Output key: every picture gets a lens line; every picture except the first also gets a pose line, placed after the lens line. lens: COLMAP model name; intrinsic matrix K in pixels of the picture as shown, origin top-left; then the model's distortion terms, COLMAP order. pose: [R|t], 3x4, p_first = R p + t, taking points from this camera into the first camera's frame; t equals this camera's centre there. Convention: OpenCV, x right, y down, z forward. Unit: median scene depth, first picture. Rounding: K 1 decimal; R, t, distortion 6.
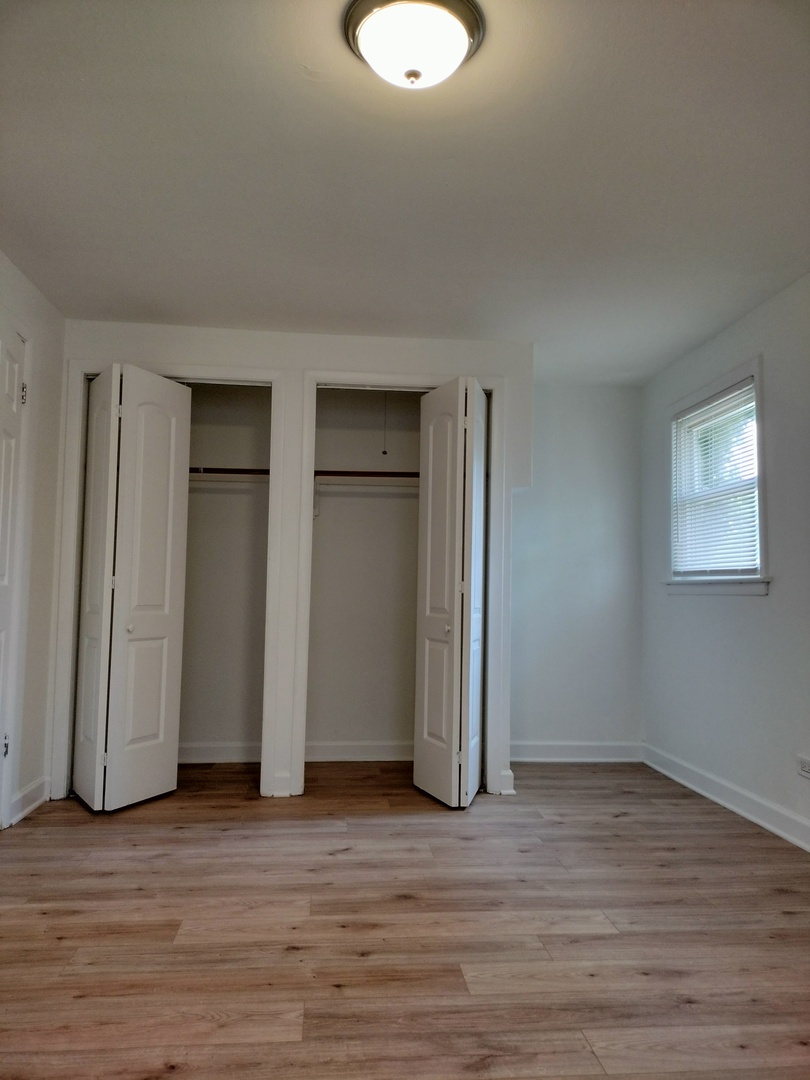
lens RADIAL K [[806.3, 0, 405.0], [0, 806.3, 540.0], [0, 0, 1]] dist [0.026545, -0.001789]
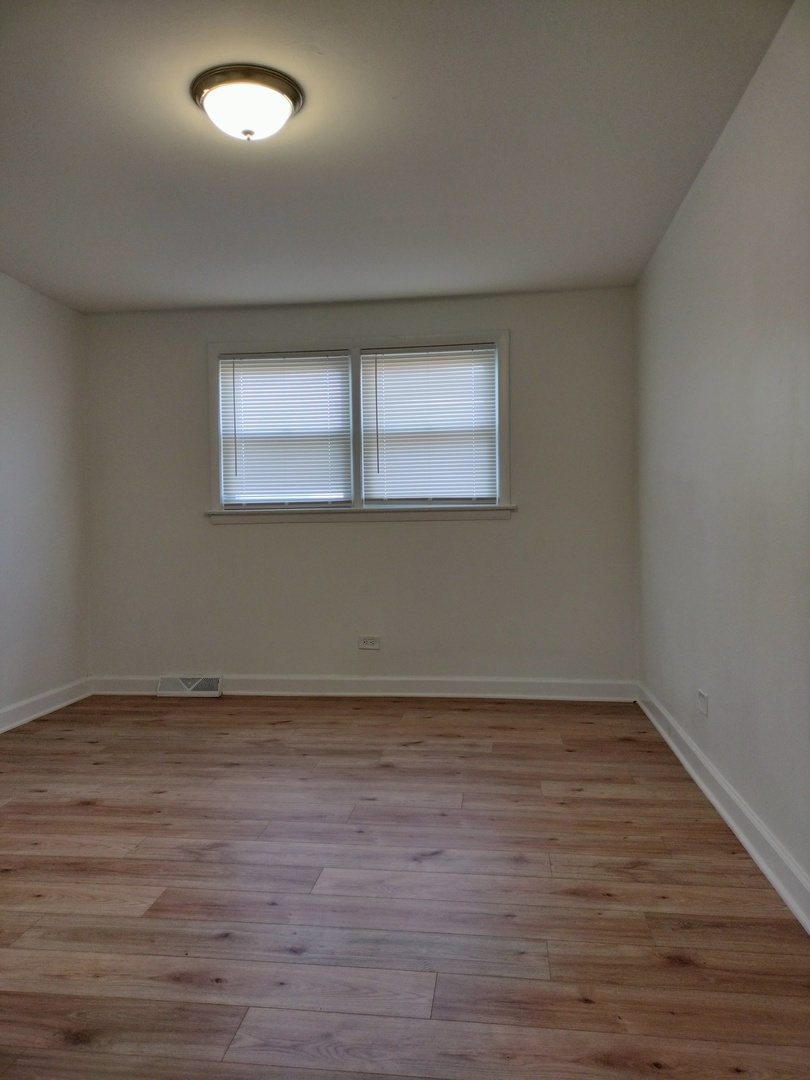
lens RADIAL K [[806.3, 0, 405.0], [0, 806.3, 540.0], [0, 0, 1]] dist [0.026545, -0.001789]
pose [[-0.976865, -0.001963, 0.213850, -0.462379], [-0.013373, 0.998562, -0.051921, 0.122871], [-0.213440, -0.053579, -0.975486, 1.965183]]
